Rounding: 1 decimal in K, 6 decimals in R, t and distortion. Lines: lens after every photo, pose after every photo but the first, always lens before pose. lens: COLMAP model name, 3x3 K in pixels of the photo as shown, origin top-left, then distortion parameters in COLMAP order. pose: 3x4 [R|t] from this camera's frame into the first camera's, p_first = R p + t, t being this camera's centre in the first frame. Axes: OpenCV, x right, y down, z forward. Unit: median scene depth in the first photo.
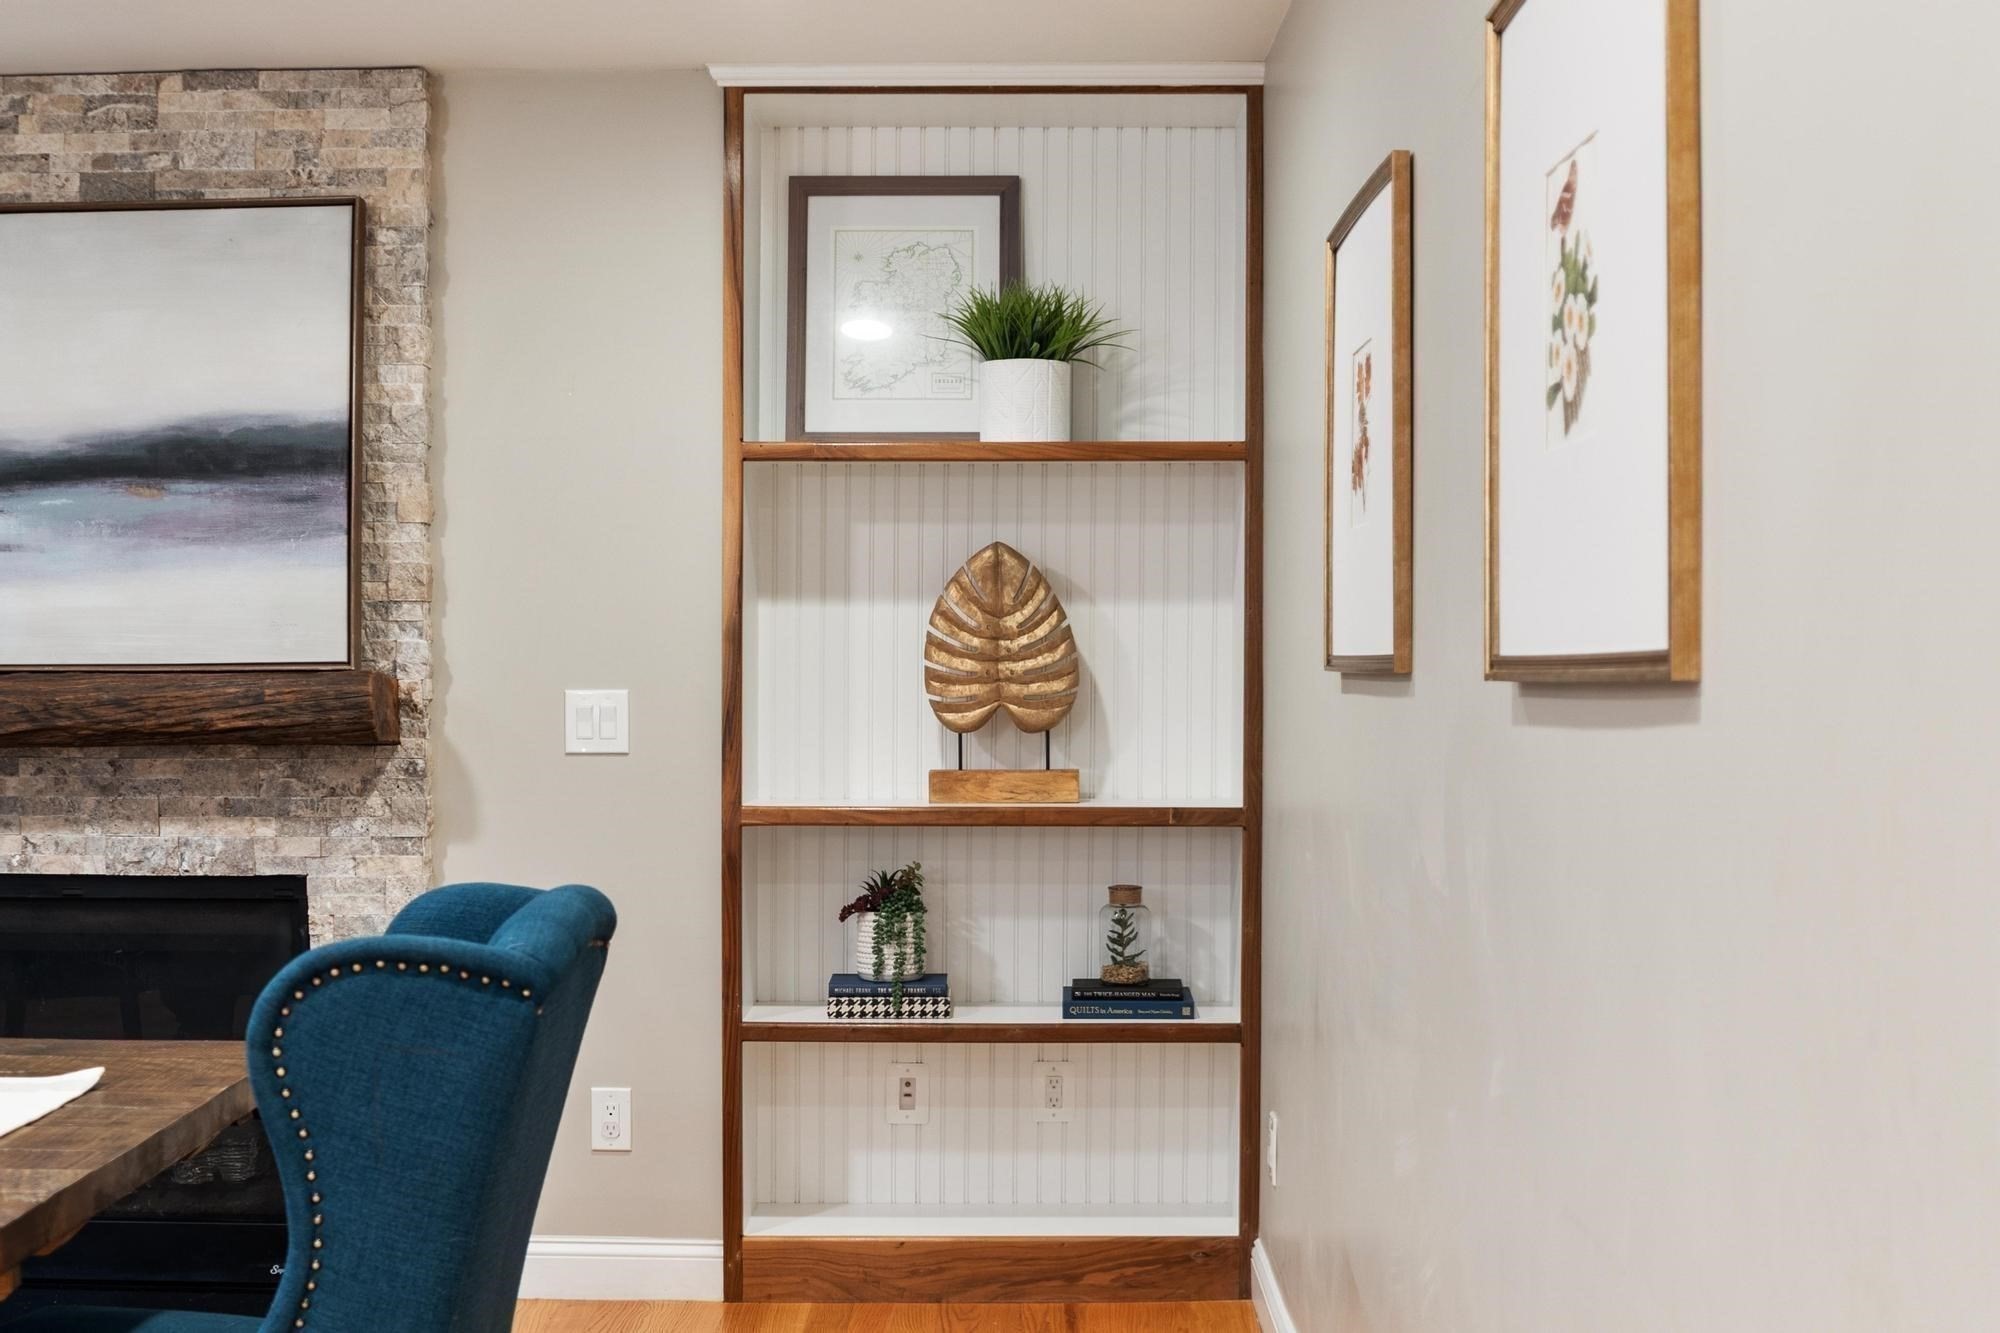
lens RADIAL K [[2498.3, 0, 991.7], [0, 2498.3, 684.2], [0, 0, 1]] dist [-0.078534, 0.000000]
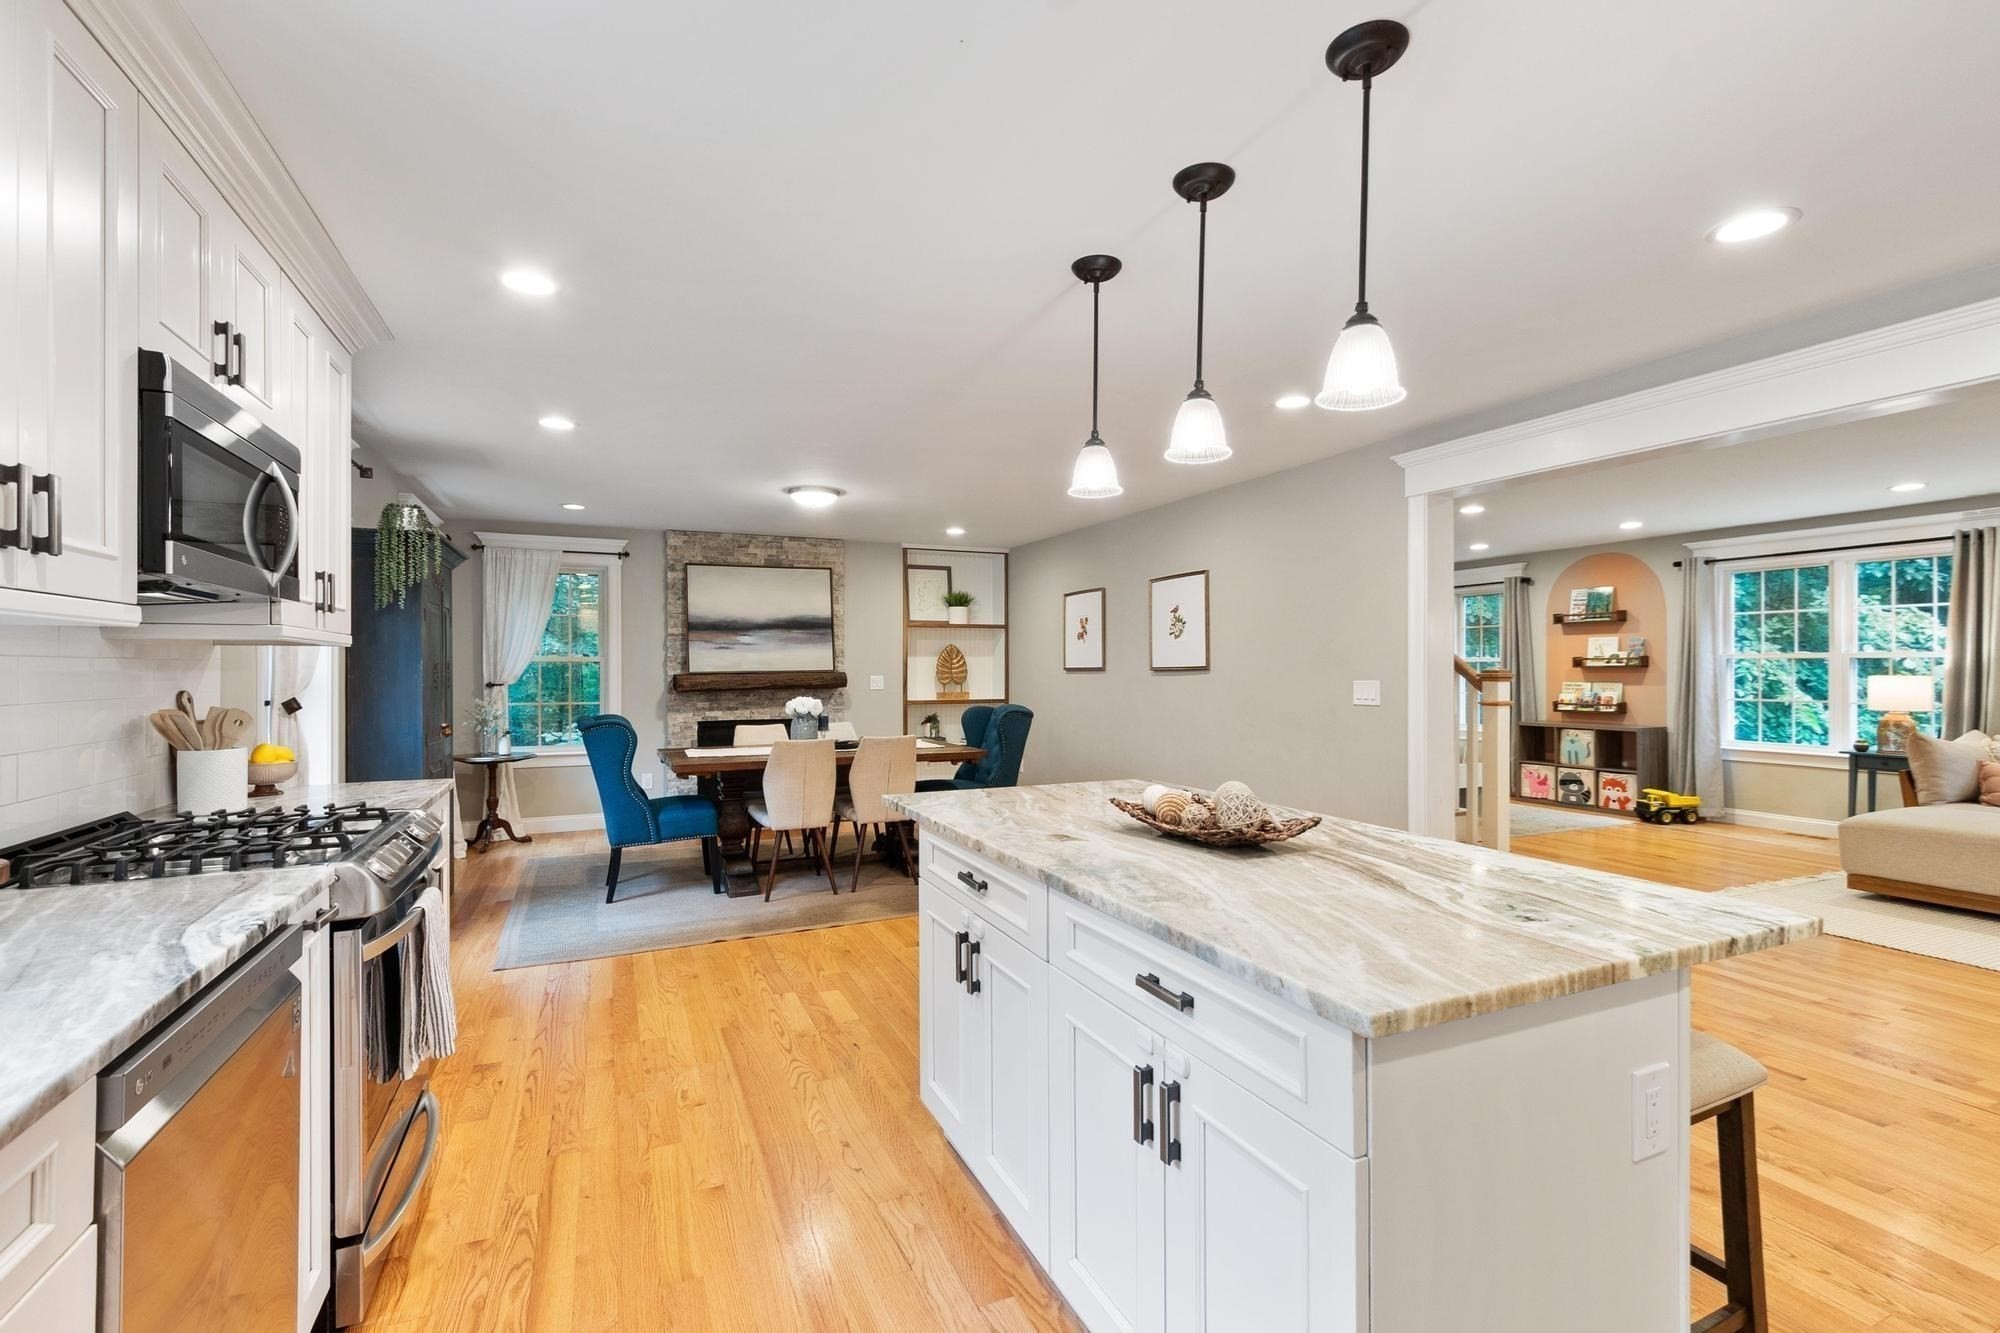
lens RADIAL K [[889.8, 0, 994.0], [0, 889.8, 669.9], [0, 0, 1]] dist [-0.000538, -0.000028]
pose [[0.909806, -0.004794, 0.415007, -0.639222], [0.009929, 0.999899, -0.010218, 0.010096], [-0.414916, 0.013417, 0.909761, -0.586820]]
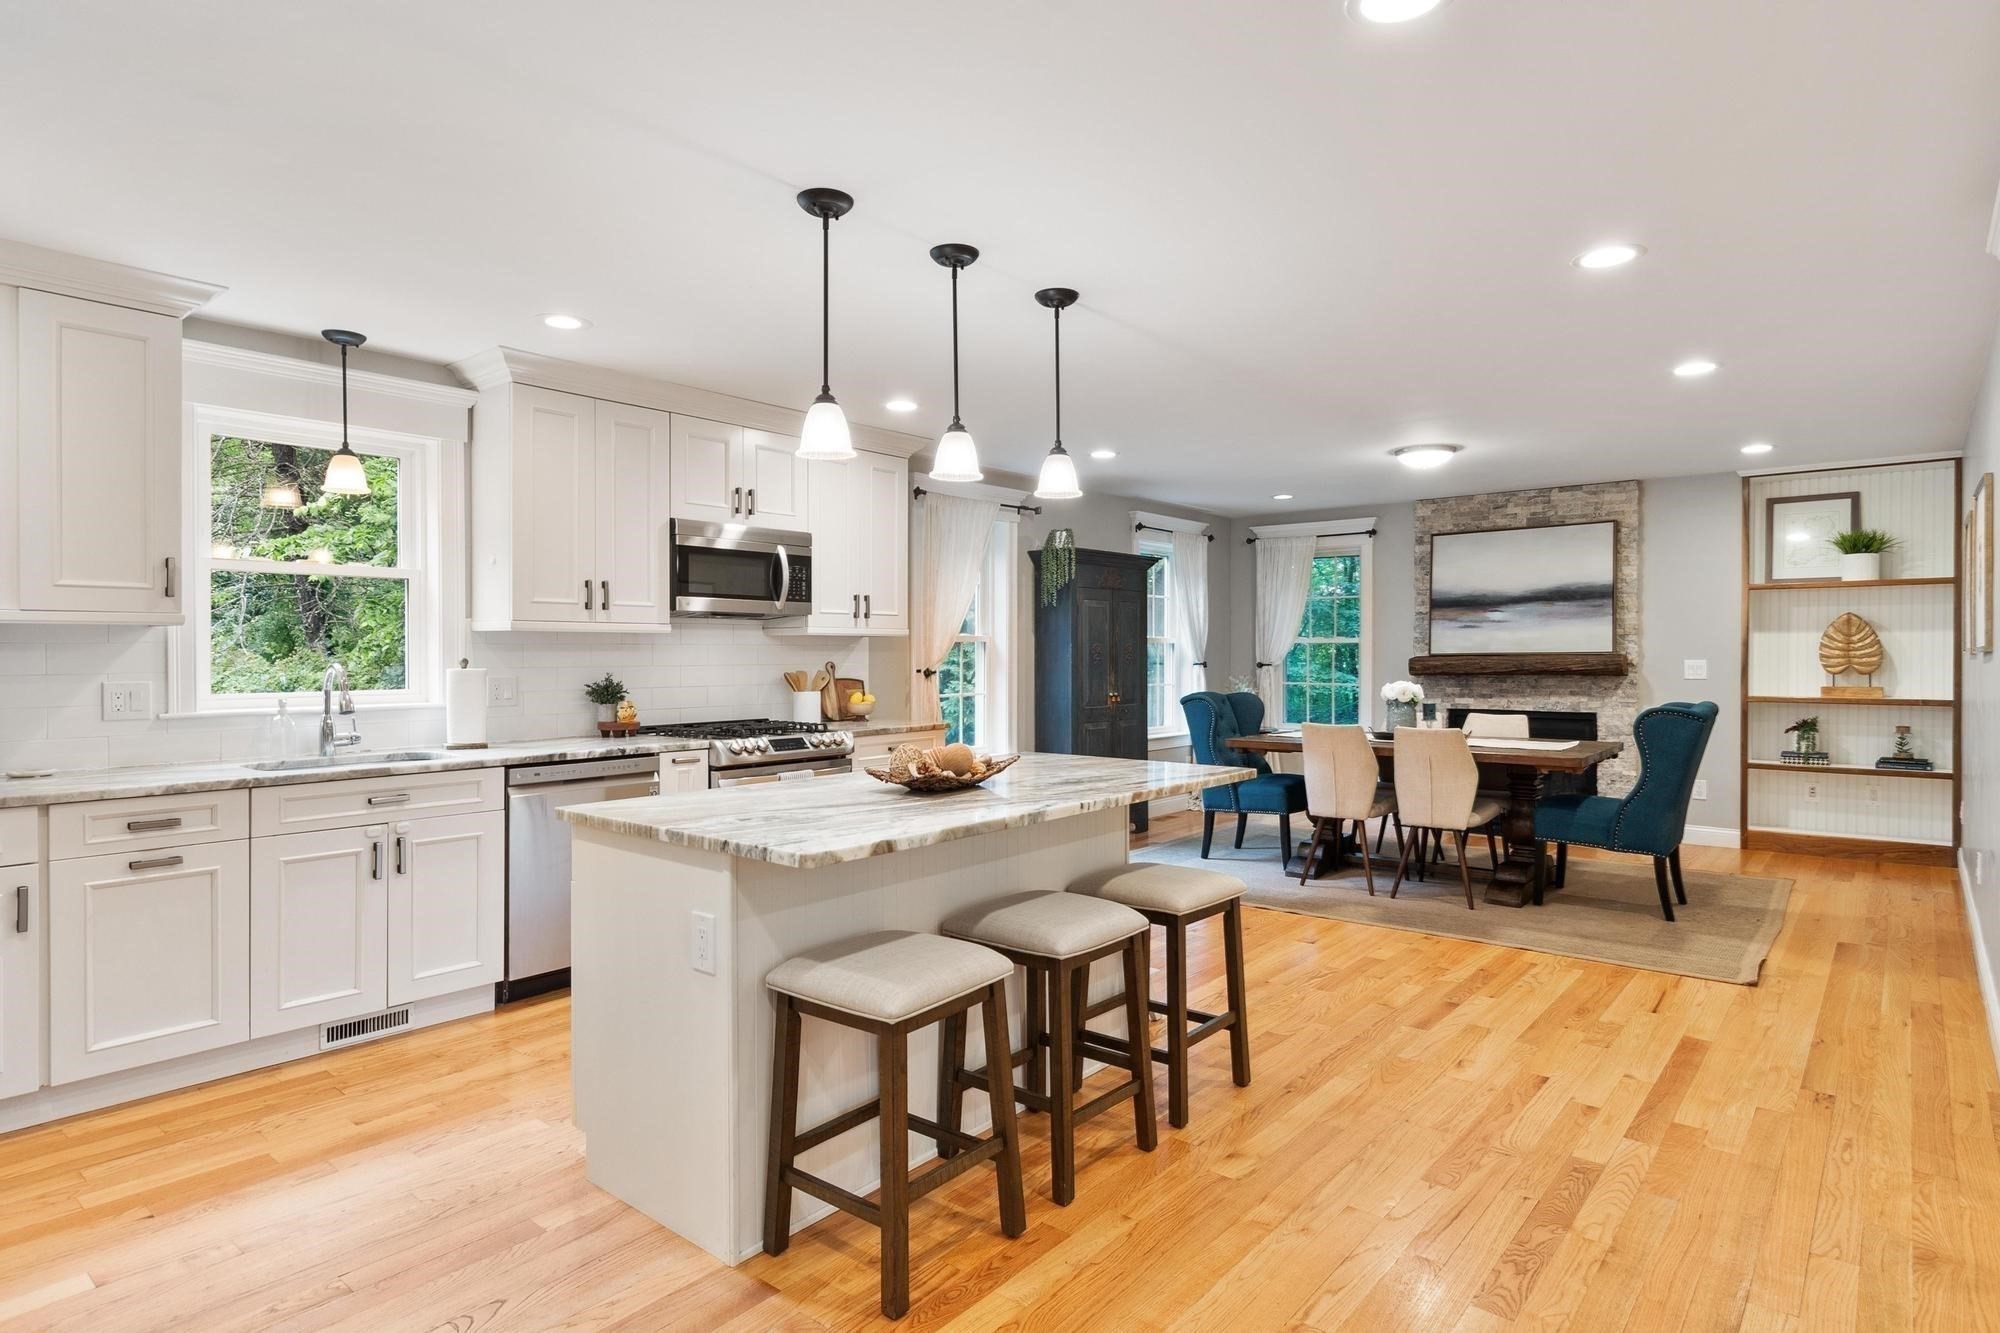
lens RADIAL K [[1077.4, 0, 985.2], [0, 1077.4, 663.5], [0, 0, 1]] dist [0.002523, -0.005539]
pose [[0.763133, 0.003804, -0.646230, 0.048132], [-0.005932, 0.999982, -0.001119, 0.014083], [0.646214, 0.004687, 0.763142, -0.714105]]
